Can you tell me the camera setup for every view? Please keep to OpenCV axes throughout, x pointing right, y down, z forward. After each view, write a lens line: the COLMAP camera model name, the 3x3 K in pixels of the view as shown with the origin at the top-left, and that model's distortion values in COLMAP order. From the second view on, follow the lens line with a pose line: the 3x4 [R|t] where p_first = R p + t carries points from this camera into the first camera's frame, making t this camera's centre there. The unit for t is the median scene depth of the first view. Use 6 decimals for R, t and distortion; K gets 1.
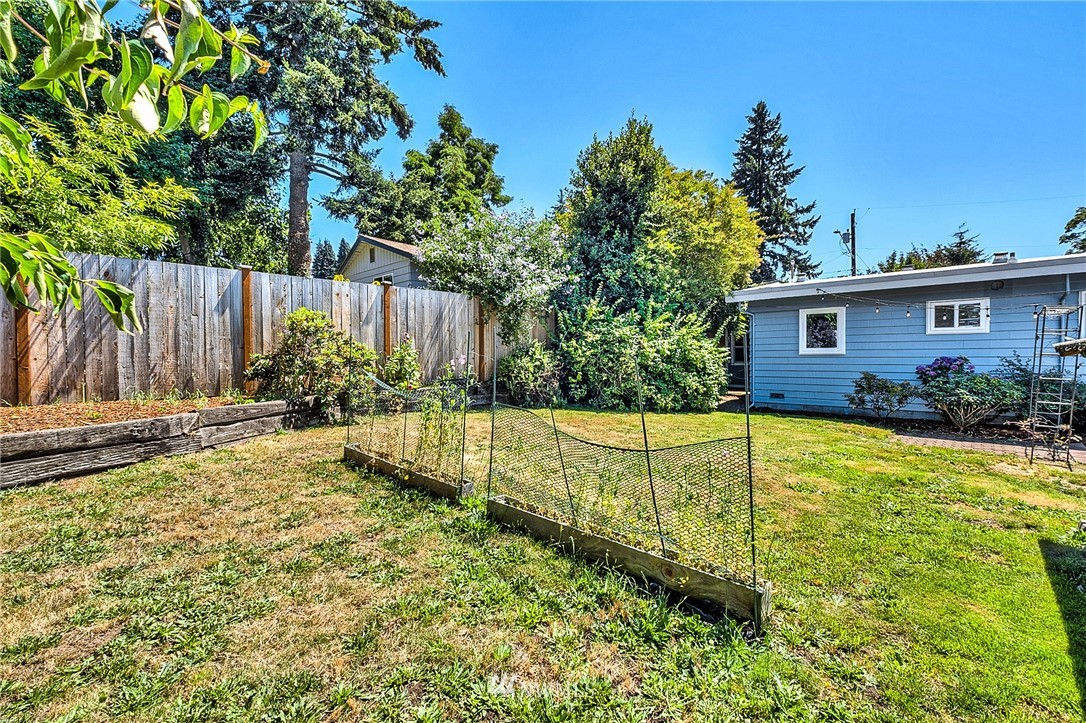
lens RADIAL K [[482.8, 0, 545.0], [0, 482.8, 358.2], [0, 0, 1]] dist [0.002375, -0.000478]
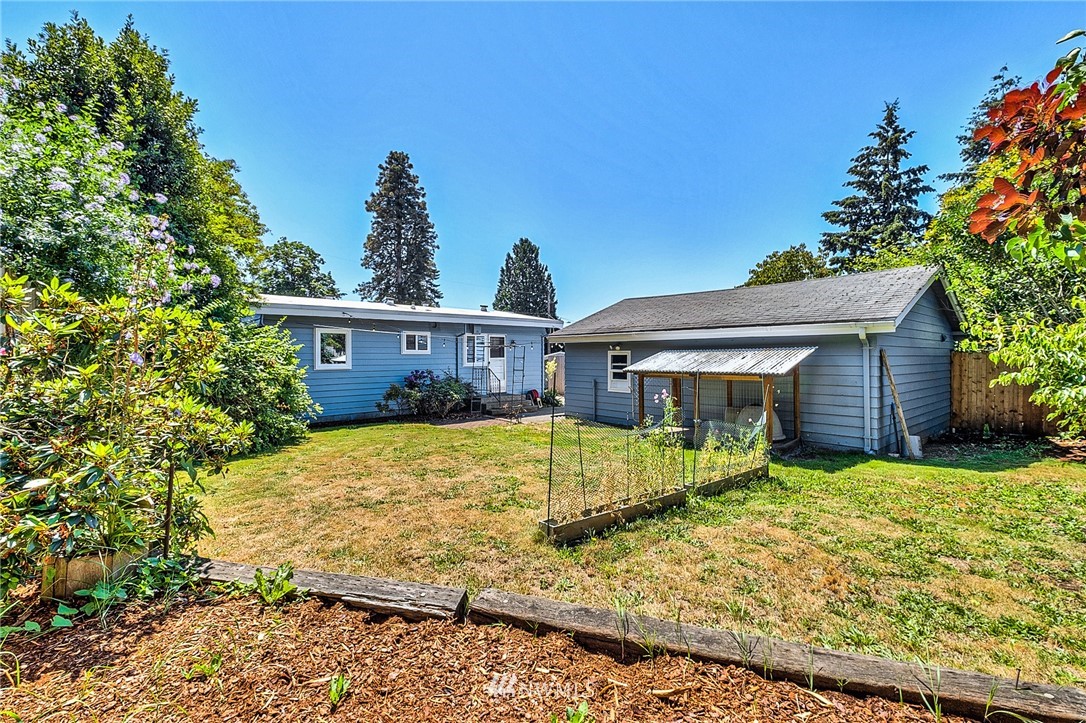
lens RADIAL K [[482.8, 0, 543.6], [0, 482.8, 358.1], [0, 0, 1]] dist [0.002375, -0.000478]
pose [[0.061395, 0.001041, 0.998113, -0.614328], [0.006659, 0.999977, -0.001453, -0.033954], [-0.998091, 0.006735, 0.061387, 0.513963]]
